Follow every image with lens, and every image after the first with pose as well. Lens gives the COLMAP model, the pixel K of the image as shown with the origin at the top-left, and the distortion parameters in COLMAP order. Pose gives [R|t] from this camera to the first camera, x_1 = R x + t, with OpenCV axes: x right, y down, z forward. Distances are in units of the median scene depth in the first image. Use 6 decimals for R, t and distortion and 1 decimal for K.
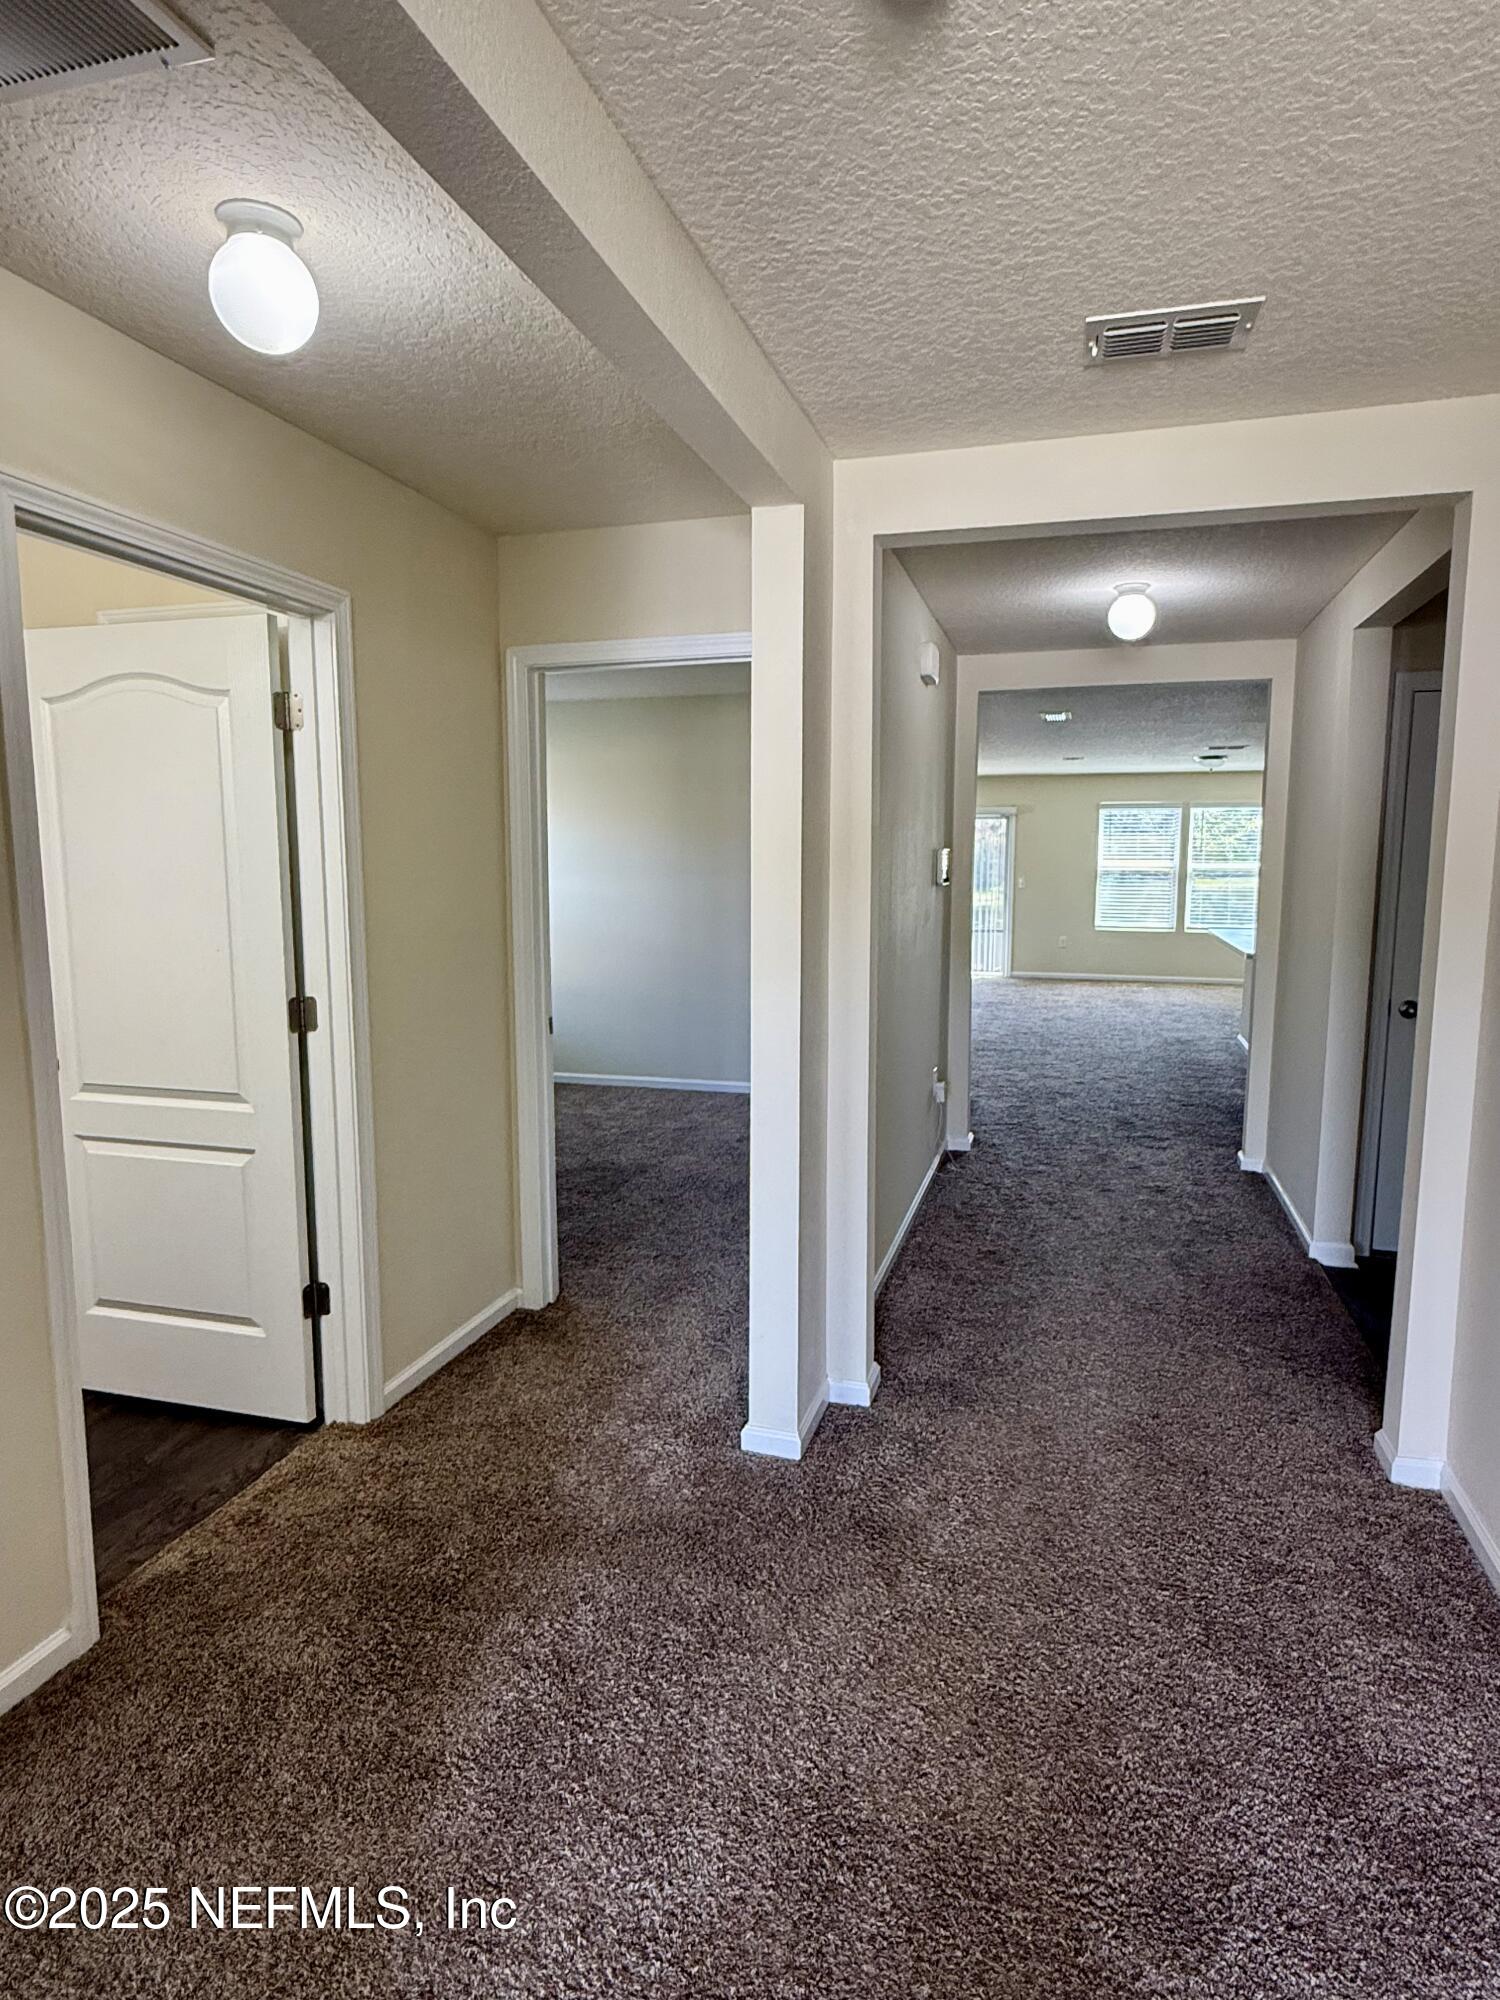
lens RADIAL K [[1129.0, 0, 758.3], [0, 1129.0, 997.5], [0, 0, 1]] dist [0.003306, 0.001671]
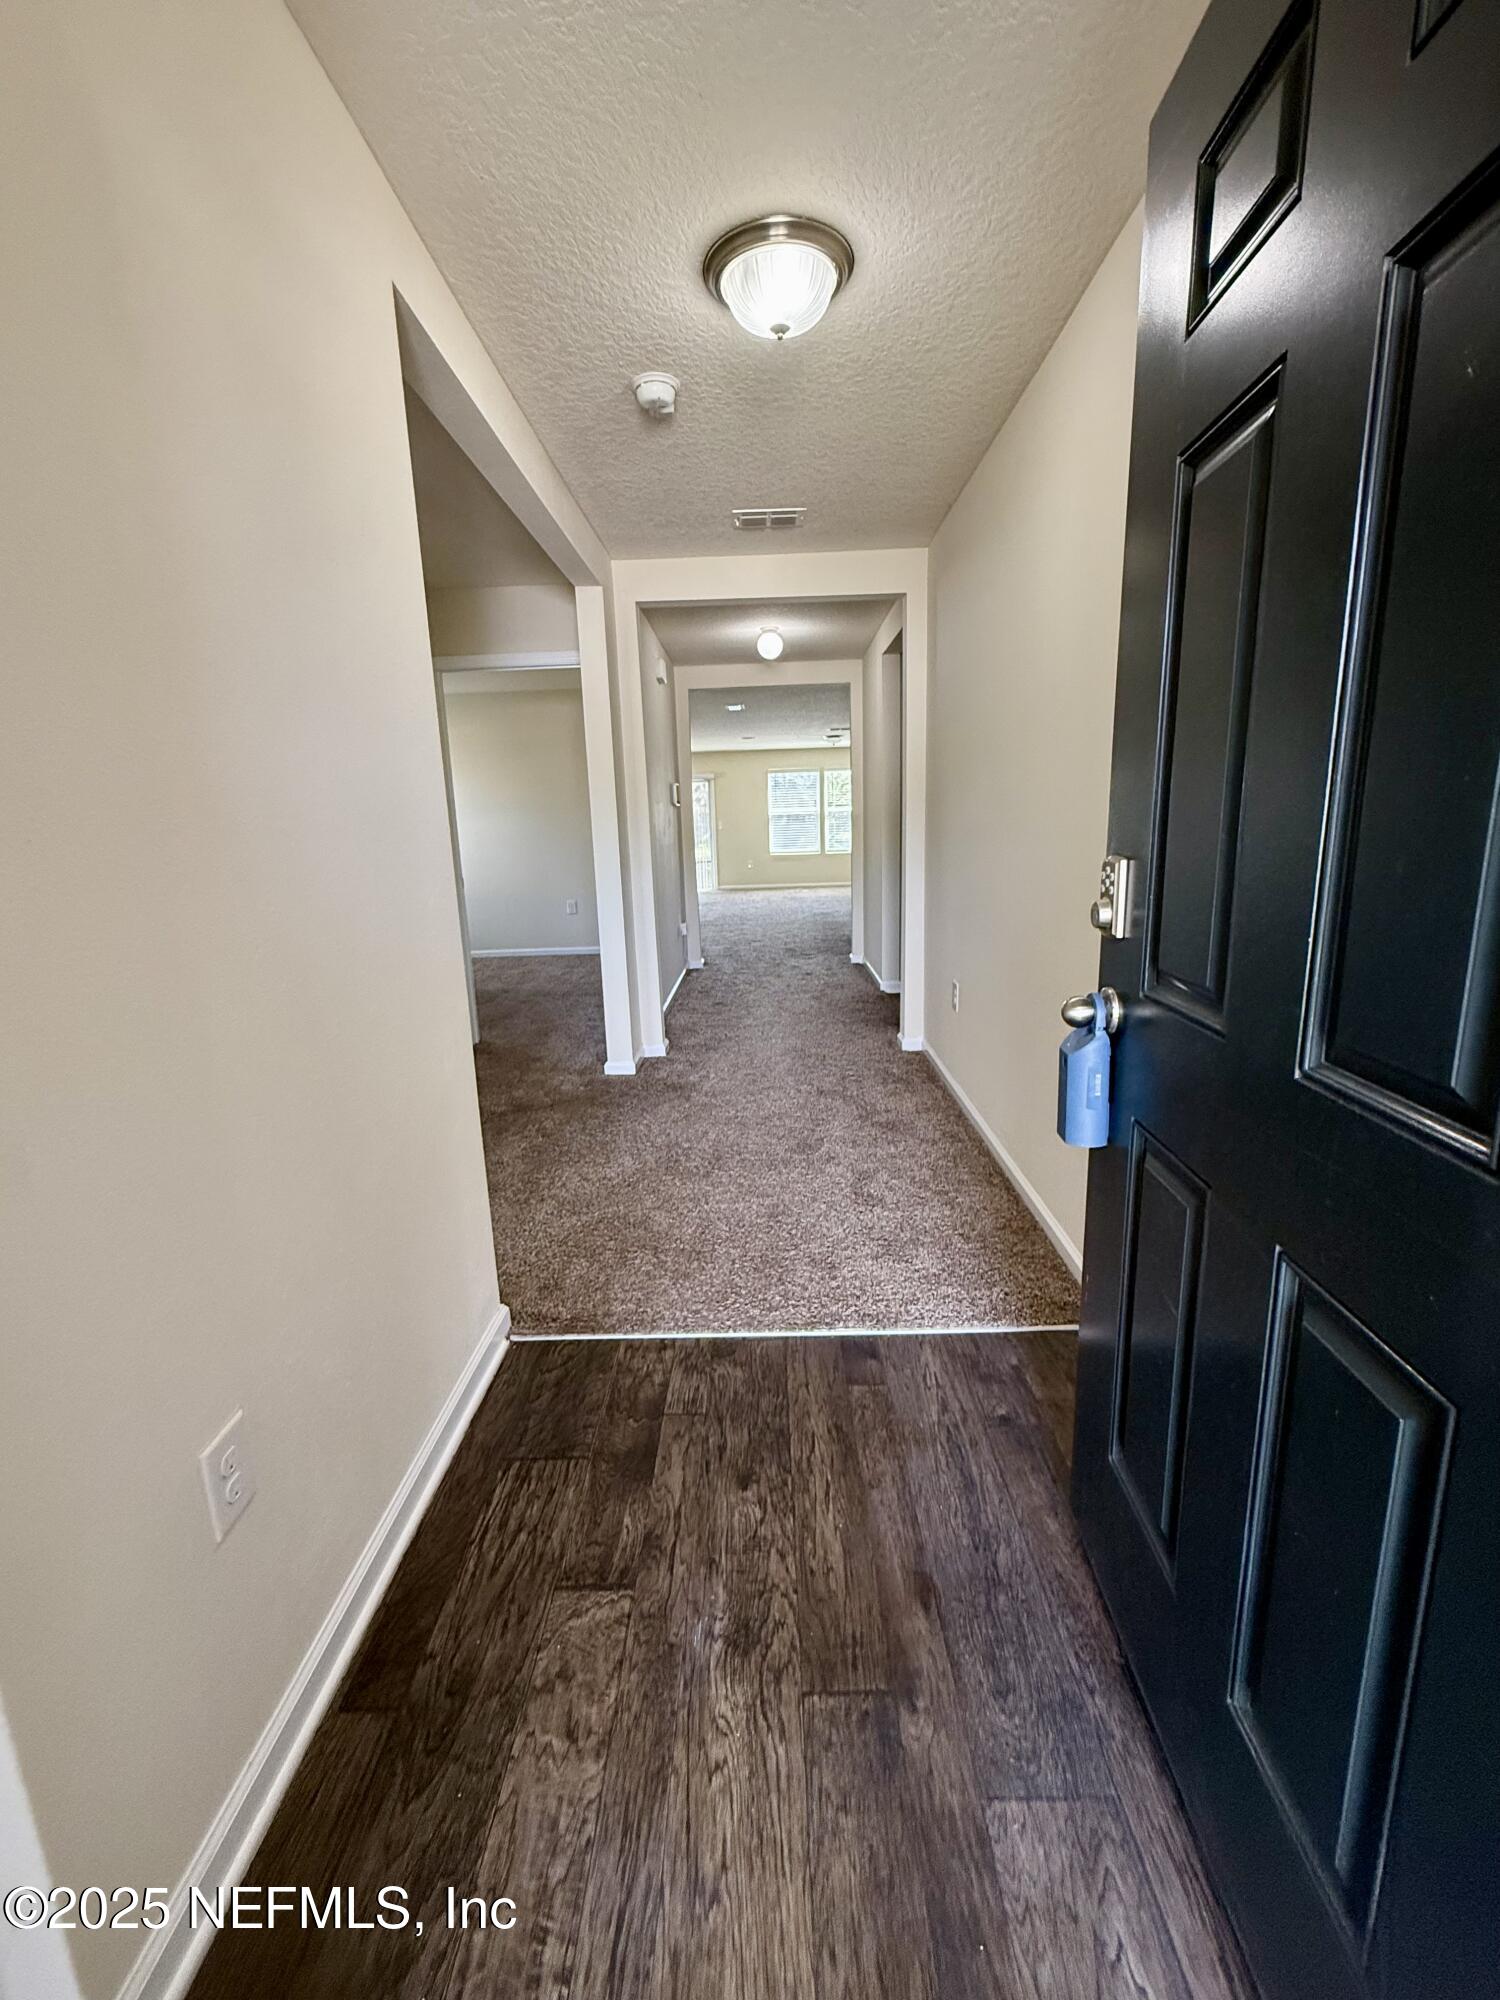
lens RADIAL K [[838.3, 0, 748.8], [0, 838.3, 996.3], [0, 0, 1]] dist [0.000779, 0.000807]
pose [[0.965293, -0.086577, 0.246403, -0.083794], [0.066874, 0.993939, 0.087253, 0.103164], [-0.252463, -0.067746, 0.965232, -0.329595]]
